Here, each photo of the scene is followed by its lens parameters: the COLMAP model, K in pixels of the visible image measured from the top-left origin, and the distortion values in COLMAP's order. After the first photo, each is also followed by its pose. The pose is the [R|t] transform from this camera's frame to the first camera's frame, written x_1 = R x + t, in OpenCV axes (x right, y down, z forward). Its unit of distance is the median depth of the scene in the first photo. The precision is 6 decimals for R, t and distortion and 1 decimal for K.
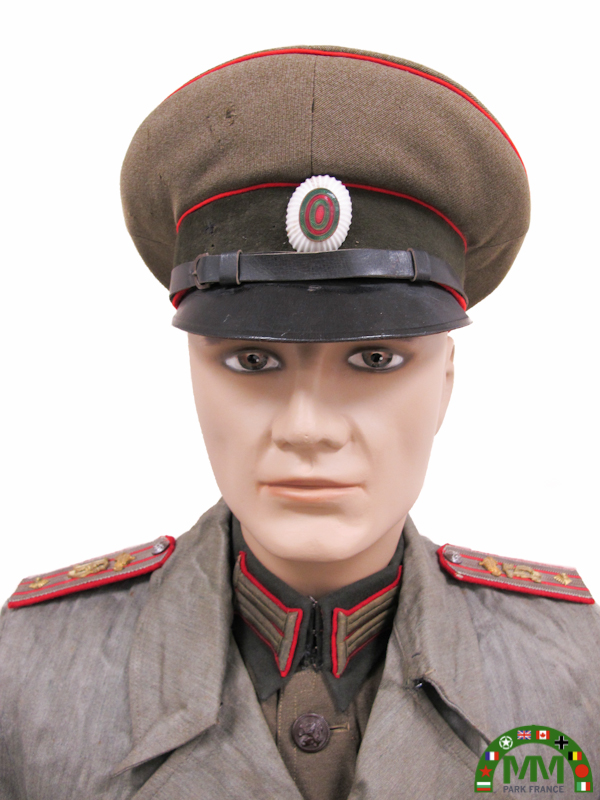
lens RADIAL K [[682.6, 0, 306.6], [0, 682.6, 399.2], [0, 0, 1]] dist [-0.117935, 0.028147]
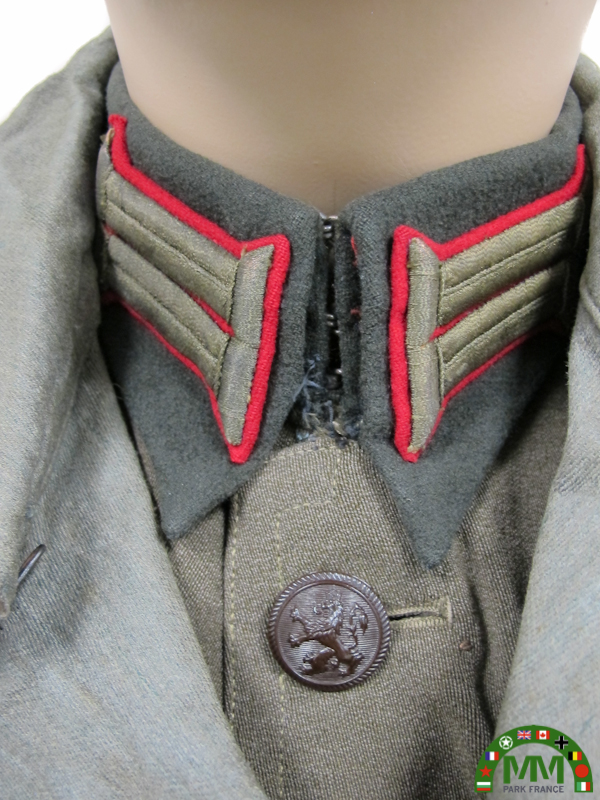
lens RADIAL K [[696.0, 0, 293.2], [0, 696.0, 395.6], [0, 0, 1]] dist [-0.136560, 0.044063]
pose [[0.997085, -0.030356, -0.070003, 0.015003], [0.045788, 0.971945, 0.230707, 0.306738], [0.061036, -0.233240, 0.970502, 0.684774]]
